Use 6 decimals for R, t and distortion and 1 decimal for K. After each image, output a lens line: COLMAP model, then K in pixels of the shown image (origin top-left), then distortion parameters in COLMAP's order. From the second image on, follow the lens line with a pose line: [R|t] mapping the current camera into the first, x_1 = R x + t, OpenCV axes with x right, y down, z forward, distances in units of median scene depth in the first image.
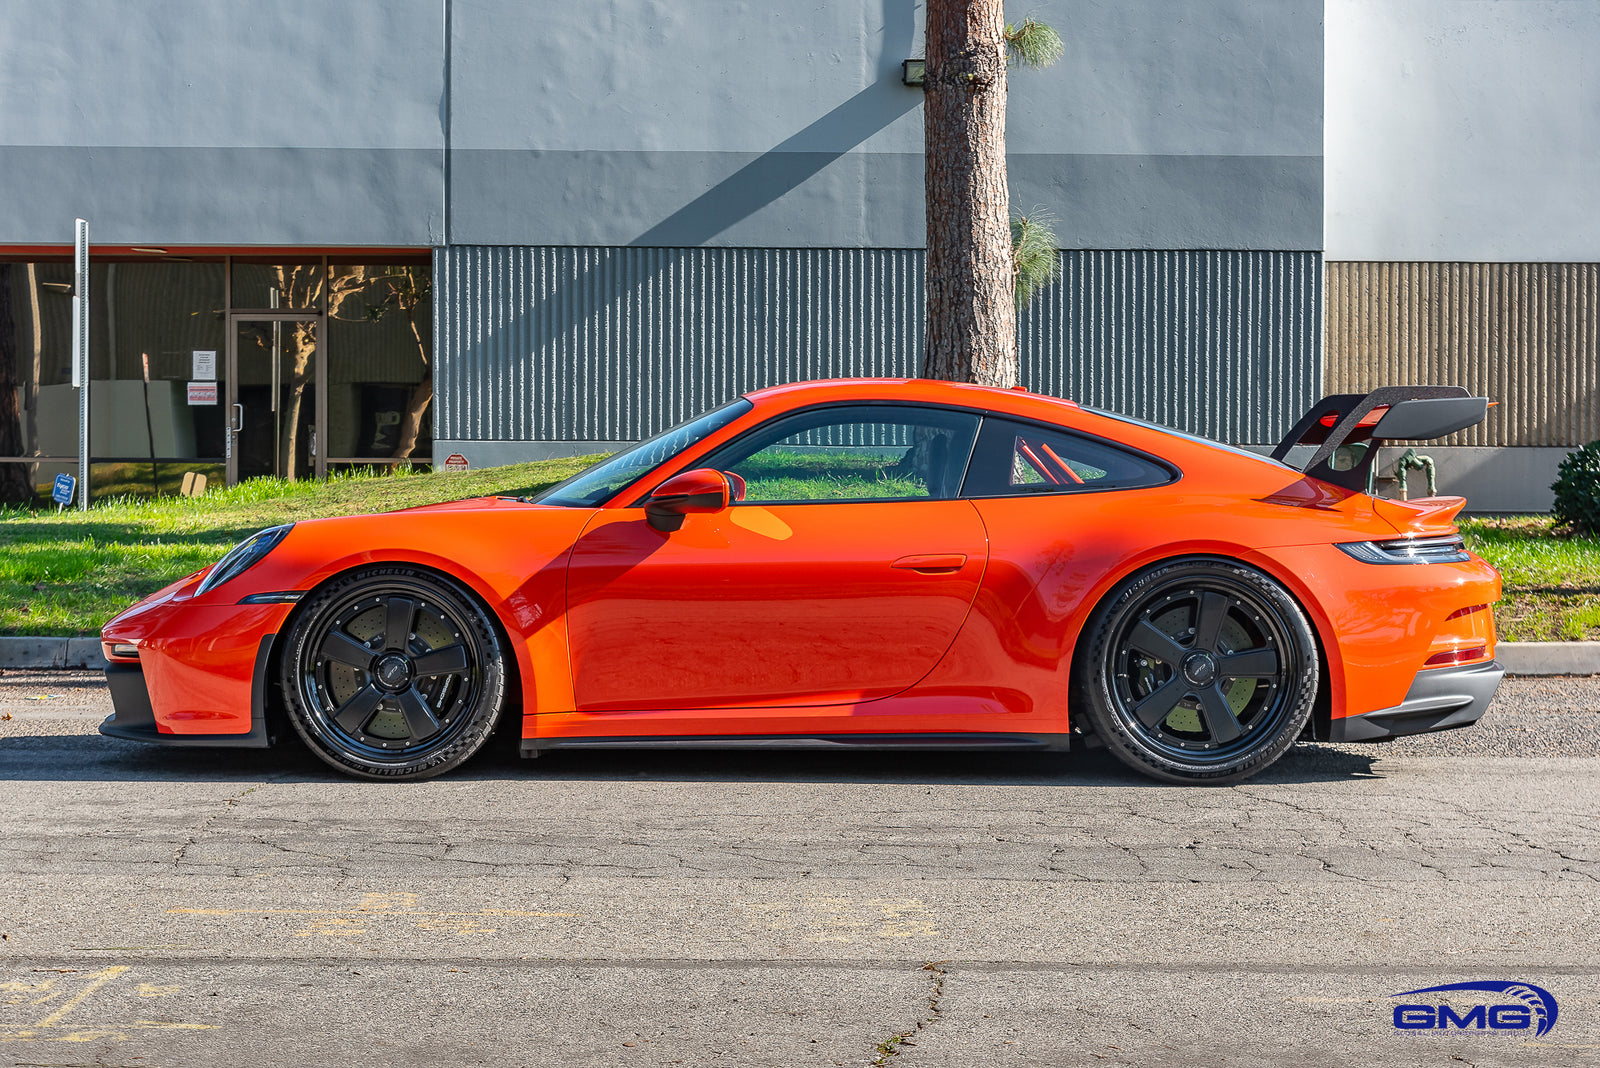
lens RADIAL K [[4135.4, 0, 800.0], [0, 4135.4, 534.0], [0, 0, 1]] dist [0.199320, -1.243528]
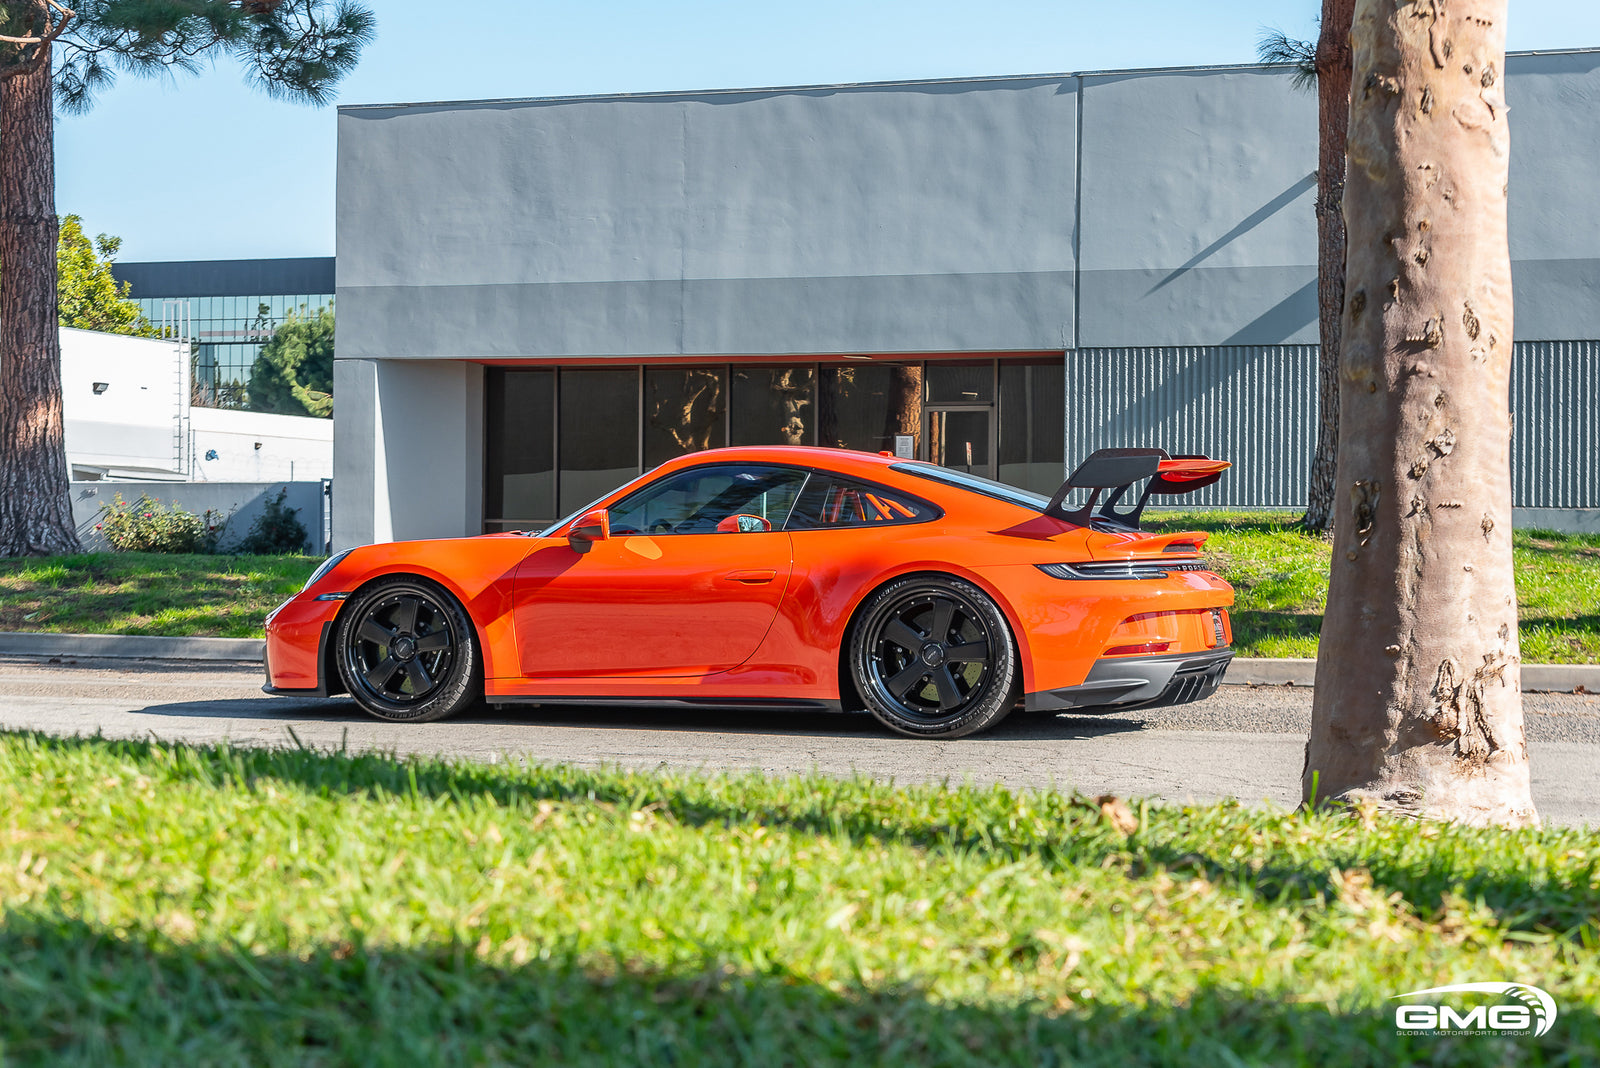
lens RADIAL K [[4135.4, 0, 800.0], [0, 4135.4, 534.0], [0, 0, 1]] dist [0.199320, -1.243528]
pose [[0.899683, 0.000507, -0.436543, 0.385732], [-0.010689, 0.999725, -0.020867, 0.012711], [0.436412, 0.023440, 0.899441, -0.149502]]
